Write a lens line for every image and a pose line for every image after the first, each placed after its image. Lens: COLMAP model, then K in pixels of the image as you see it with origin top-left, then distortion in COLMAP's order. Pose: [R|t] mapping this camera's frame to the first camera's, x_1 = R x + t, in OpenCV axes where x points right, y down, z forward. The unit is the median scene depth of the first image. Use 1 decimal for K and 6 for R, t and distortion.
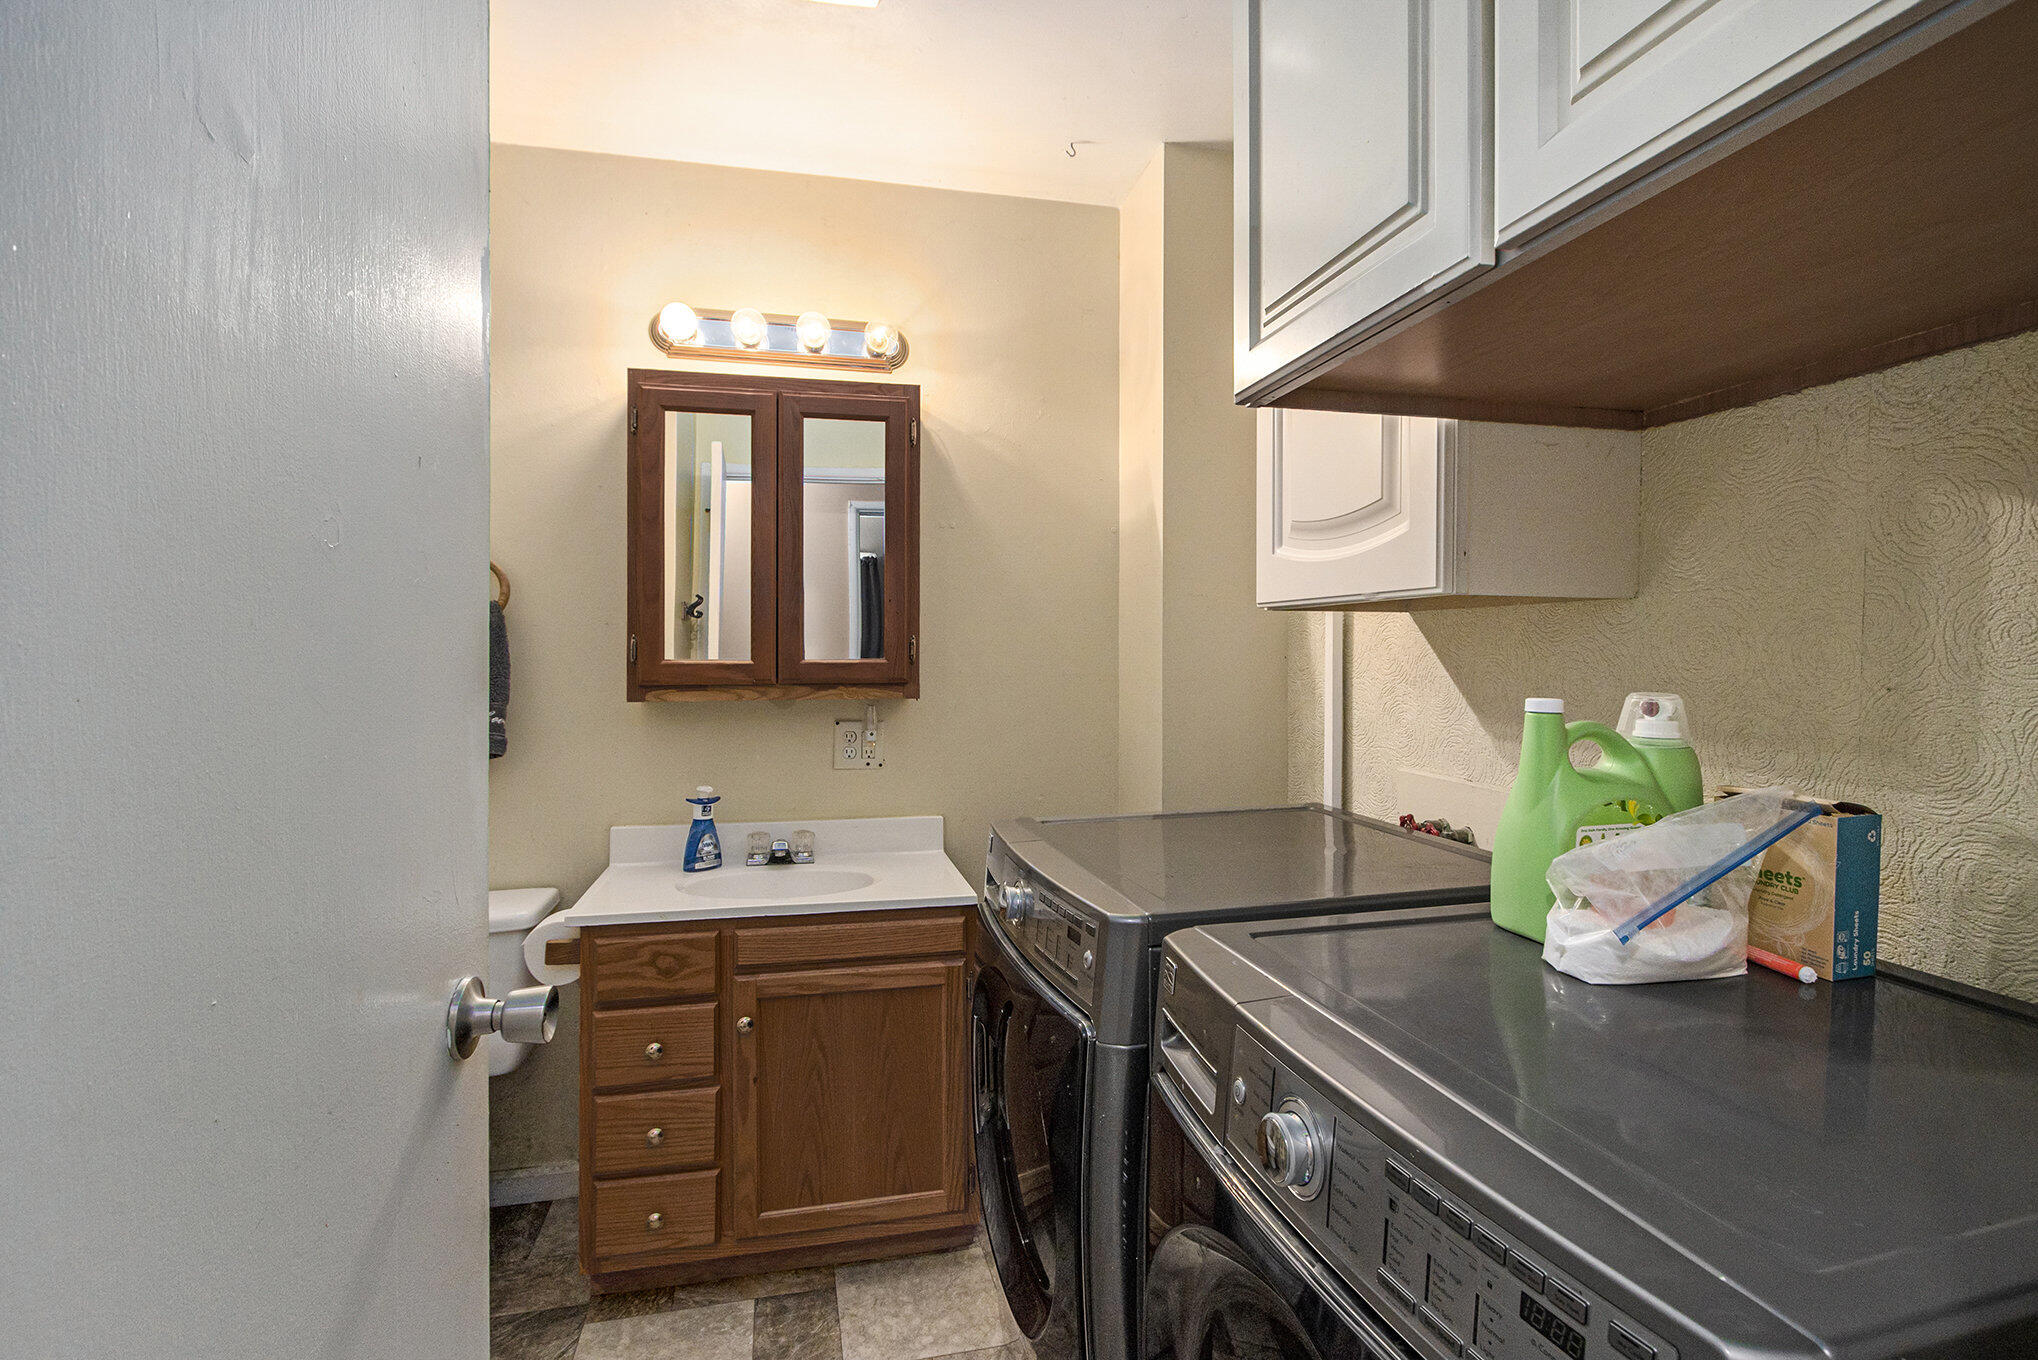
lens RADIAL K [[992.0, 0, 1022.1], [0, 992.0, 648.5], [0, 0, 1]] dist [-0.006255, -0.000260]
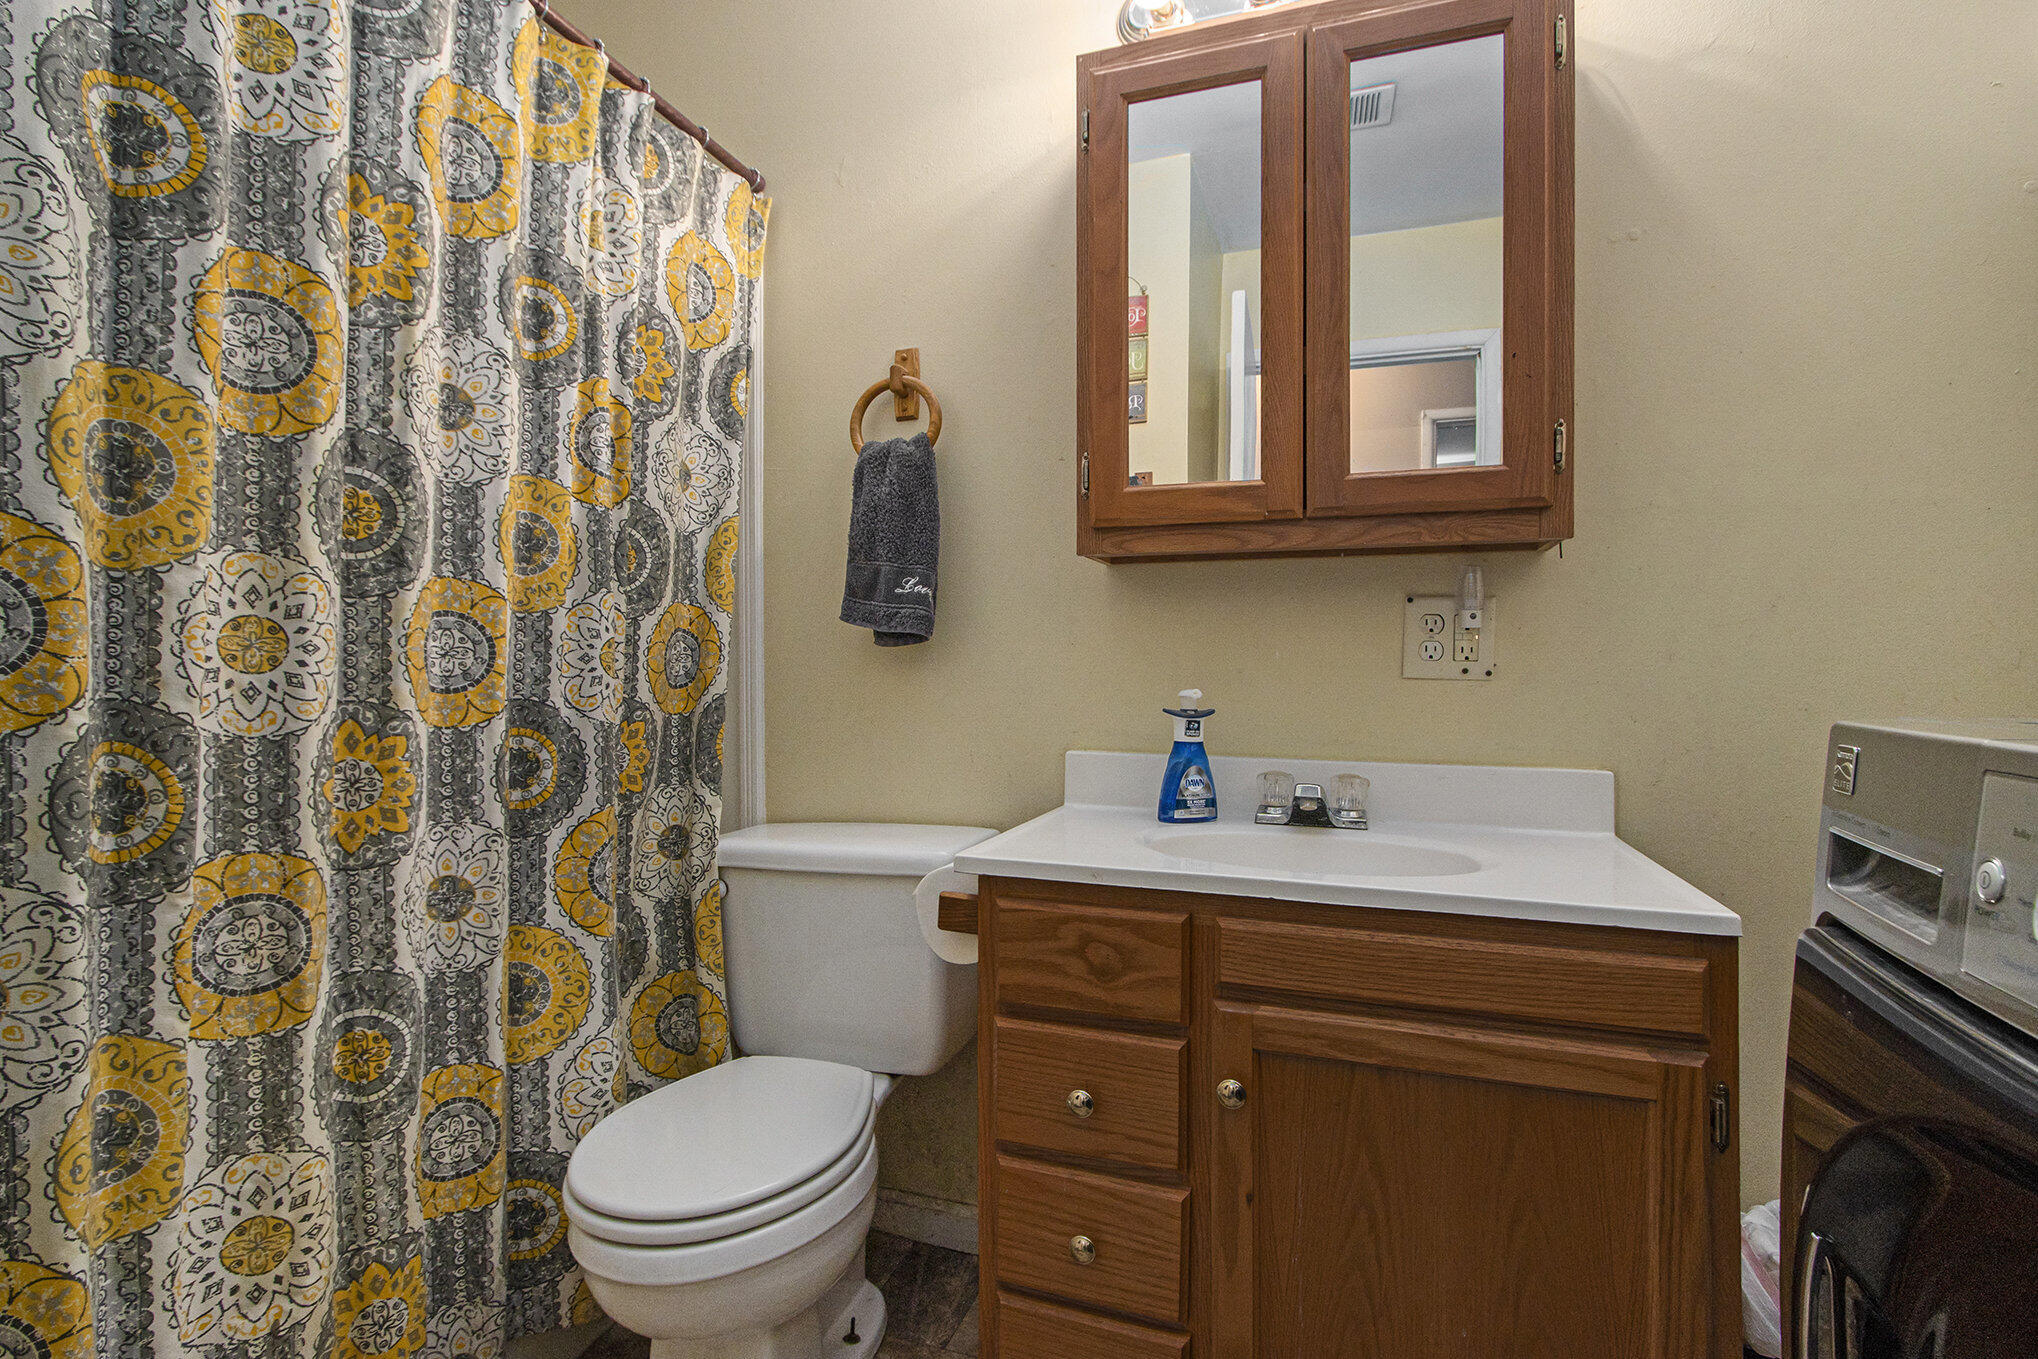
lens RADIAL K [[992.0, 0, 1022.1], [0, 992.0, 648.0], [0, 0, 1]] dist [-0.006255, -0.000260]
pose [[0.851549, -0.000096, -0.524274, -0.090407], [-0.007815, 0.999887, -0.012877, 0.140426], [0.524216, 0.015062, 0.851452, 0.464124]]
